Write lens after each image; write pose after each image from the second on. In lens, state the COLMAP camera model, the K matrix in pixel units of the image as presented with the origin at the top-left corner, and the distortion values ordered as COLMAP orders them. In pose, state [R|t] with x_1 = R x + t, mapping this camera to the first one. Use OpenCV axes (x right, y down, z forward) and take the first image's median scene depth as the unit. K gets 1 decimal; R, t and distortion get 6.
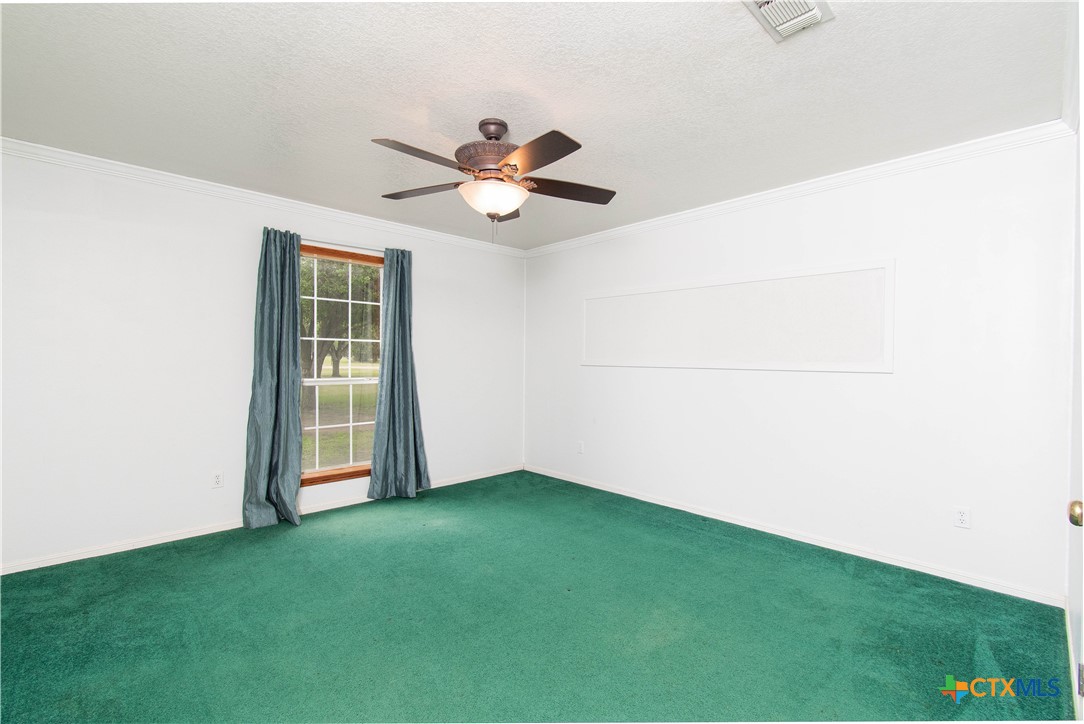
lens RADIAL K [[475.2, 0, 542.0], [0, 475.2, 362.0], [0, 0, 1]] dist [0.000295, -0.000055]
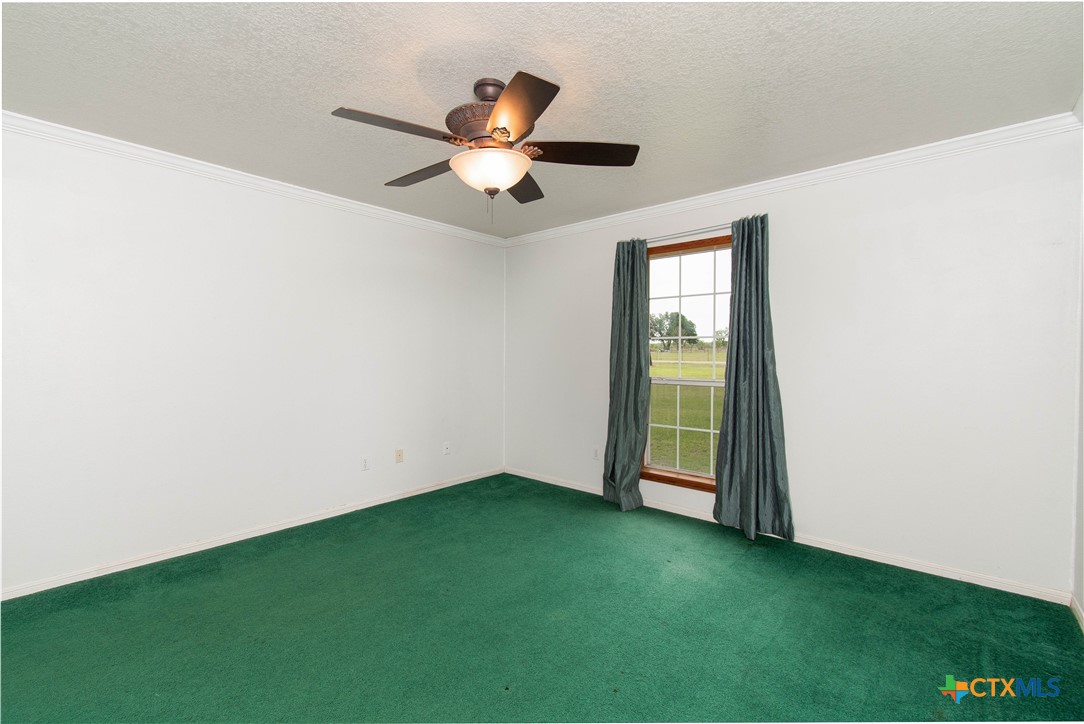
lens RADIAL K [[475.2, 0, 542.0], [0, 475.2, 362.0], [0, 0, 1]] dist [0.000295, -0.000055]
pose [[0.123977, 0.006307, -0.992265, 0.508045], [-0.008249, 0.999952, 0.005325, 0.000173], [0.992251, 0.007525, 0.124023, 0.649664]]
